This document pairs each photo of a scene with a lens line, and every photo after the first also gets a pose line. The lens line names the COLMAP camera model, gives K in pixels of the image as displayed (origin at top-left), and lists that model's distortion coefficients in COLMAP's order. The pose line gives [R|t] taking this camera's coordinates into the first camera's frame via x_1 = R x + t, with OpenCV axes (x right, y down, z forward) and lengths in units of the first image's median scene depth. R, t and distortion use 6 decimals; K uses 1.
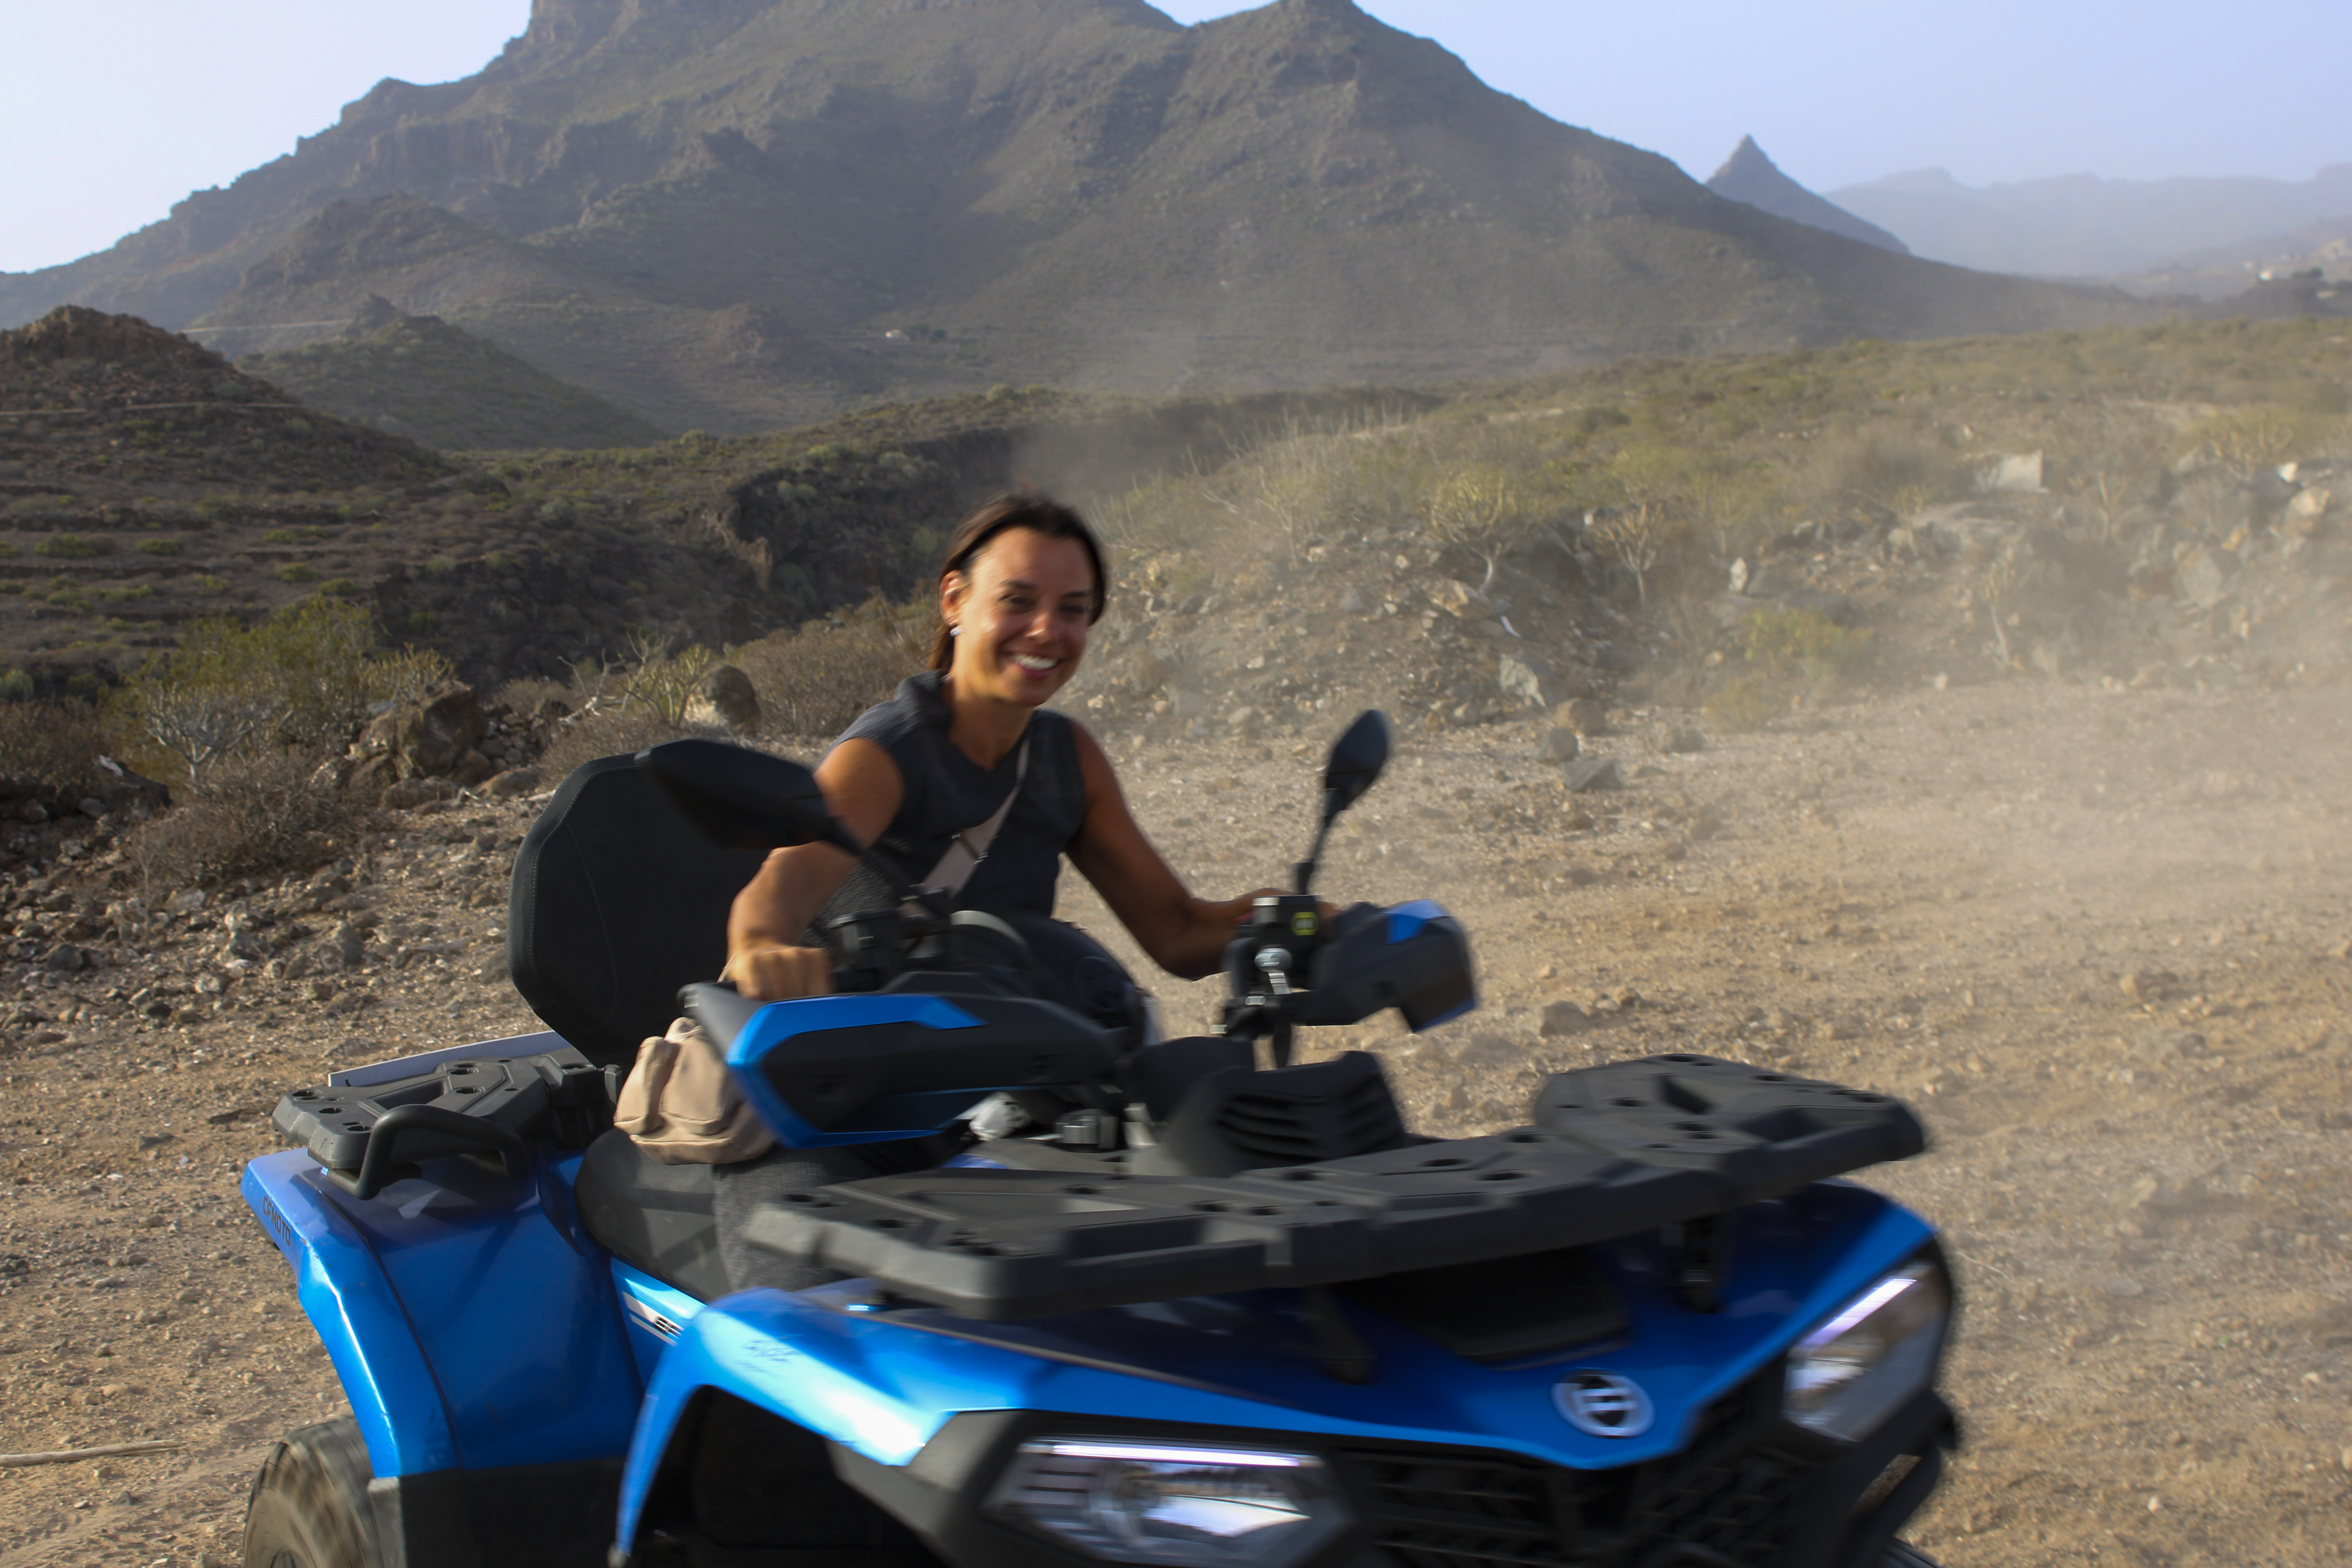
lens RADIAL K [[3705.3, 0, 1176.0], [0, 3705.3, 784.0], [0, 0, 1]] dist [-0.001040, 0.182079]
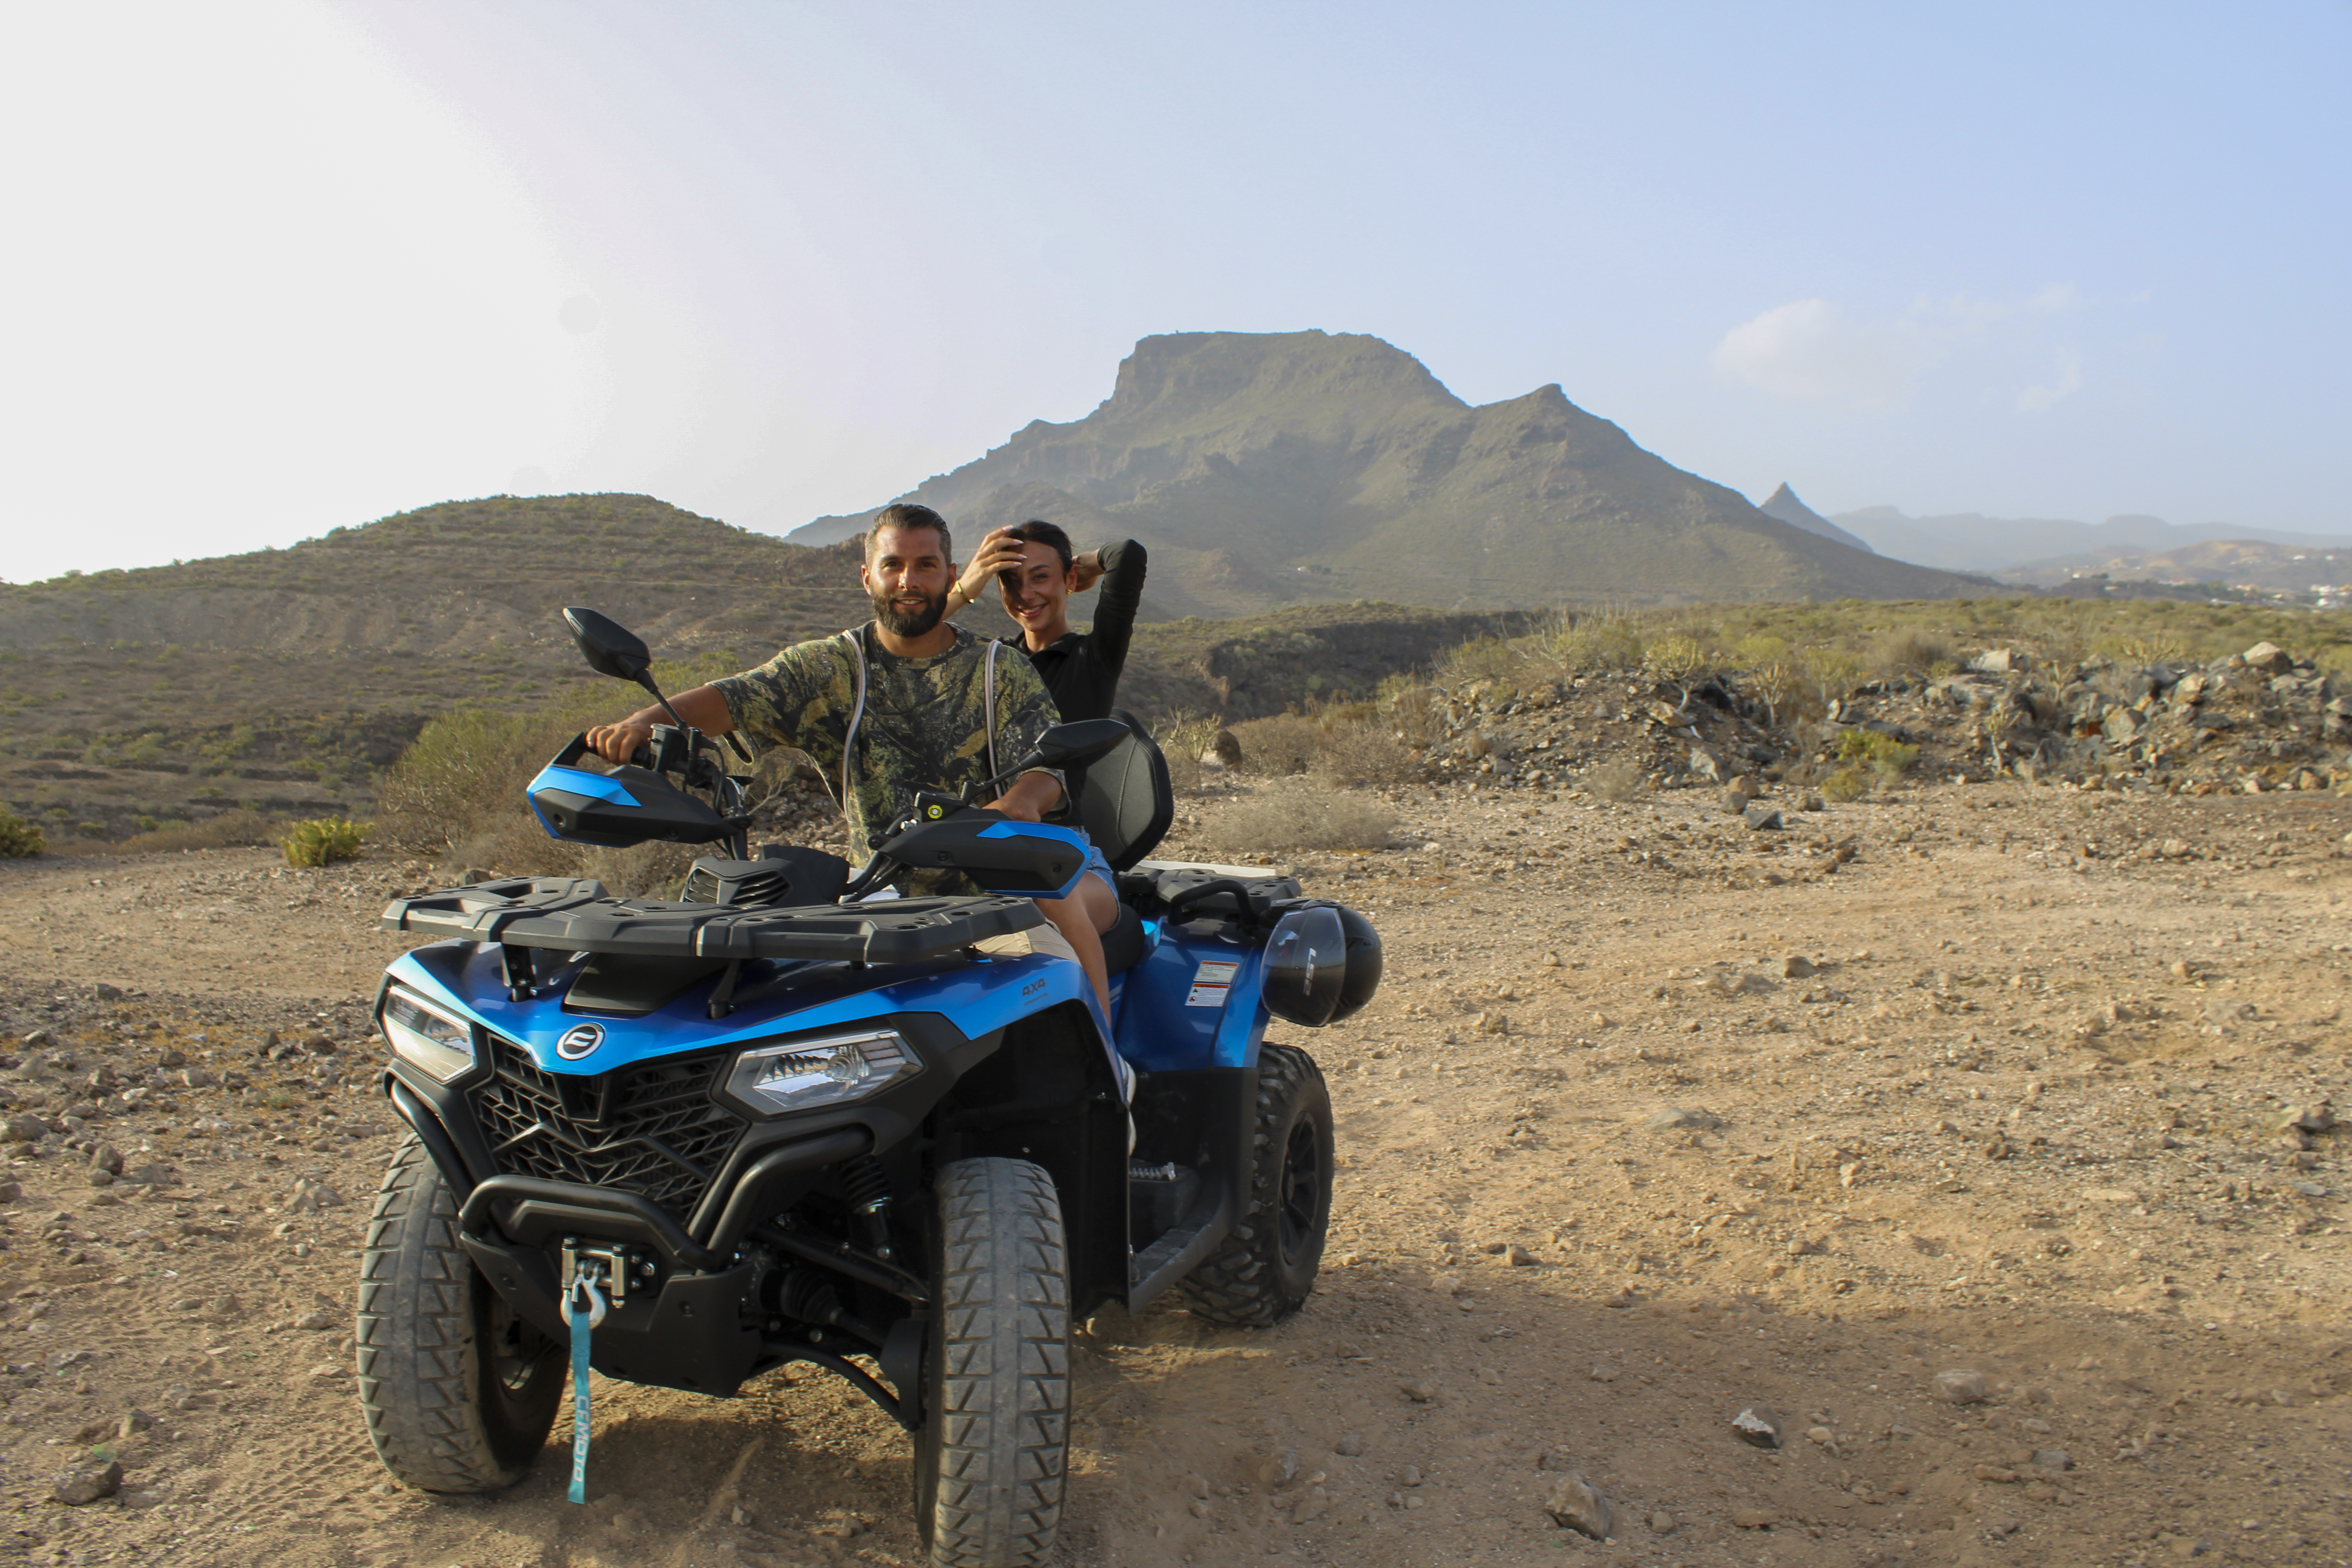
lens RADIAL K [[1931.8, 0, 1176.0], [0, 1931.8, 784.0], [0, 0, 1]] dist [-0.063332, 0.009400]
pose [[0.991215, 0.056836, -0.119427, -0.037265], [-0.059648, 0.998017, -0.020105, 0.012184], [0.118047, 0.027052, 0.992639, 0.119357]]
